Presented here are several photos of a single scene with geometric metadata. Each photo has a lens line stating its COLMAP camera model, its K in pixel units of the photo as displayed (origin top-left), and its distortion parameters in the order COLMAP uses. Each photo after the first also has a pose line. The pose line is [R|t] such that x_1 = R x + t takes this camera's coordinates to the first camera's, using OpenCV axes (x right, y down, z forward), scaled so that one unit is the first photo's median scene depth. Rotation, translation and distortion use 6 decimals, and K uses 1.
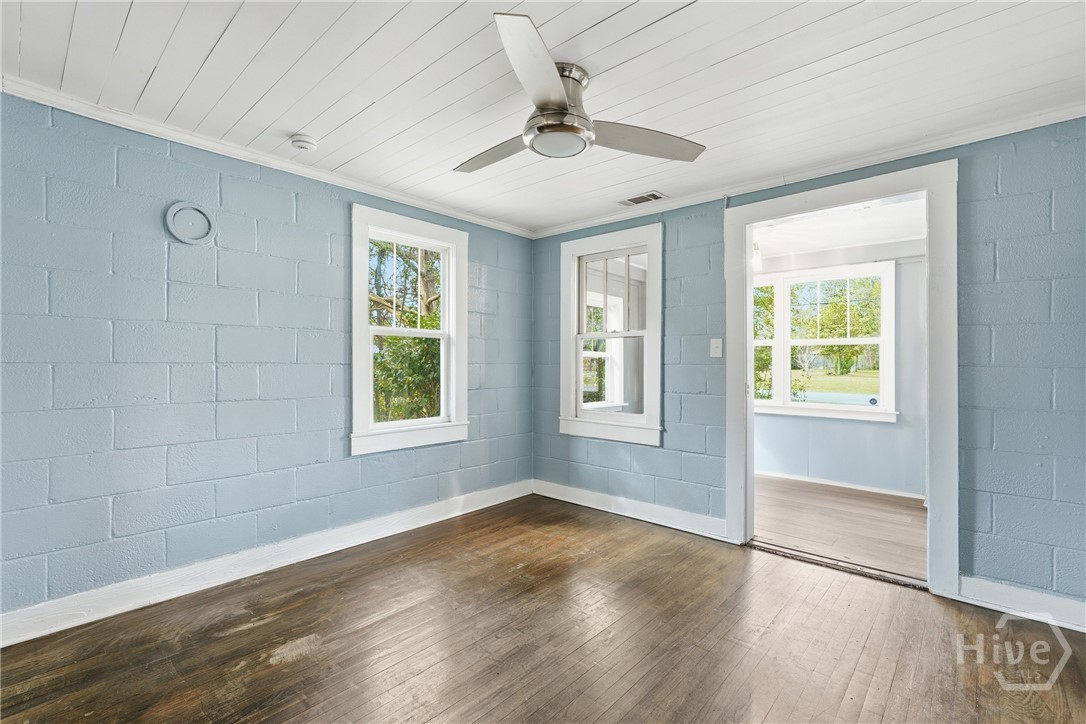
lens RADIAL K [[485.9, 0, 541.2], [0, 485.9, 361.5], [0, 0, 1]] dist [-0.007418, 0.002496]
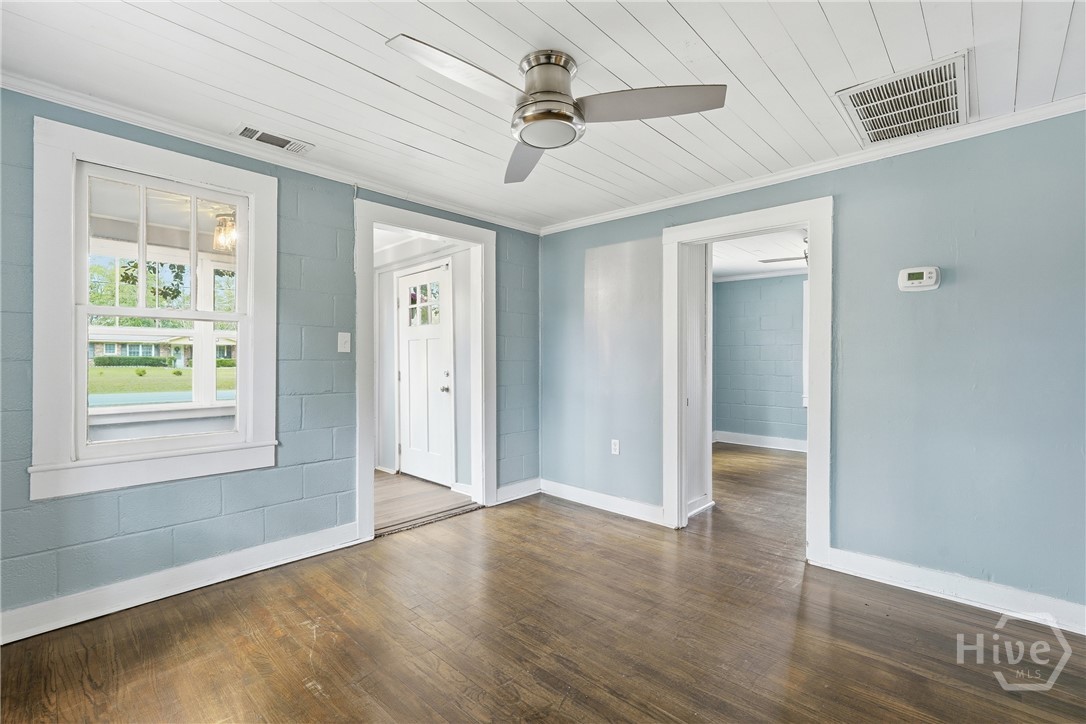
lens RADIAL K [[485.9, 0, 542.9], [0, 485.9, 360.6], [0, 0, 1]] dist [-0.007418, 0.002496]
pose [[0.024700, -0.007216, 0.999669, -0.591718], [-0.006740, 0.999950, 0.007384, -0.002919], [-0.999672, -0.006920, 0.024651, 0.627273]]
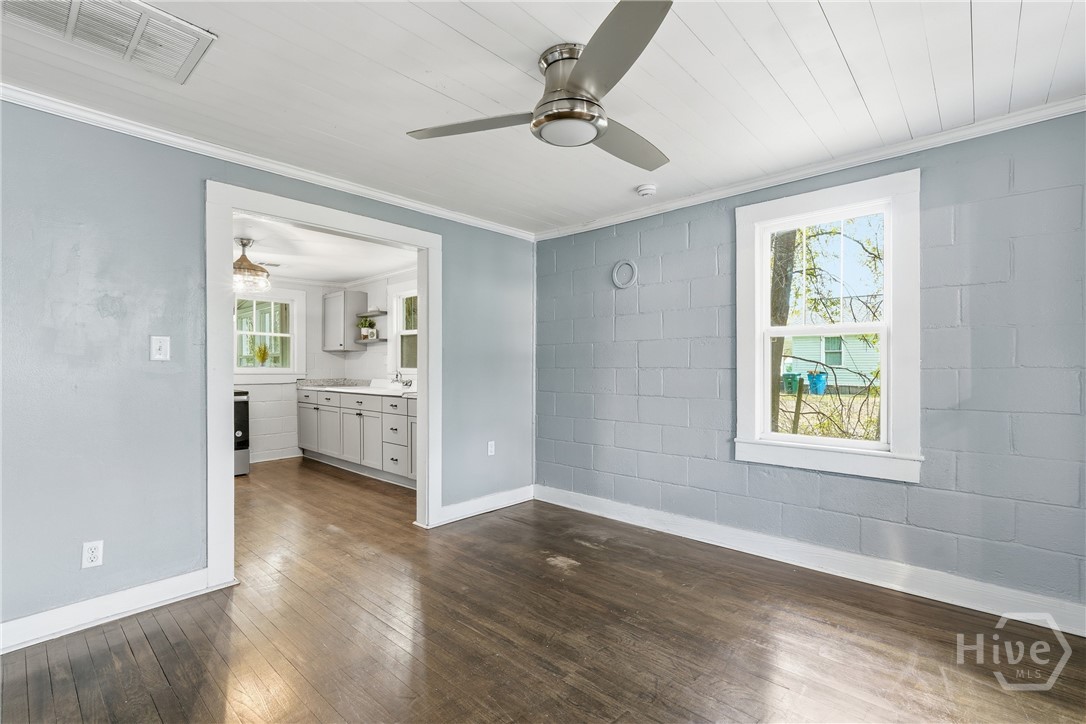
lens RADIAL K [[485.9, 0, 545.9], [0, 485.9, 367.9], [0, 0, 1]] dist [-0.007418, 0.002496]
pose [[-0.001761, -0.002286, -0.999996, 0.618417], [0.004917, 0.999985, -0.002294, 0.004108], [0.999986, -0.004921, -0.001750, 0.608981]]
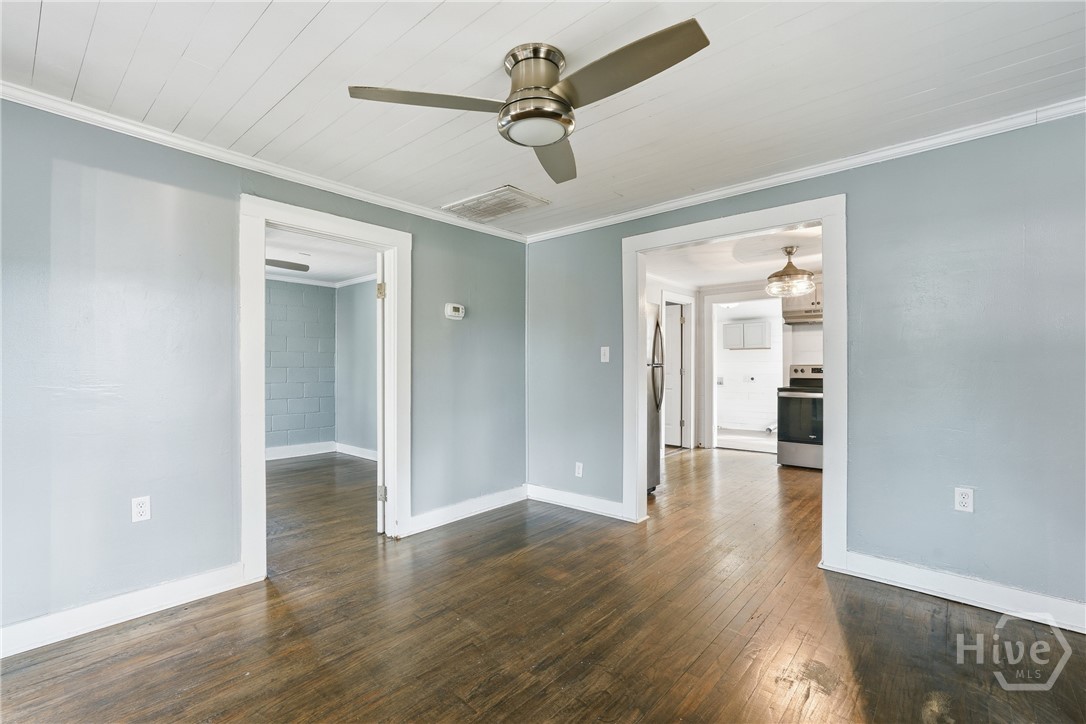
lens RADIAL K [[485.9, 0, 542.3], [0, 485.9, 363.5], [0, 0, 1]] dist [-0.007418, 0.002496]
pose [[-0.999934, -0.002590, -0.011207, 0.022857], [-0.002491, 0.999957, -0.008884, 0.002305], [0.011229, -0.008855, -0.999898, 1.228351]]
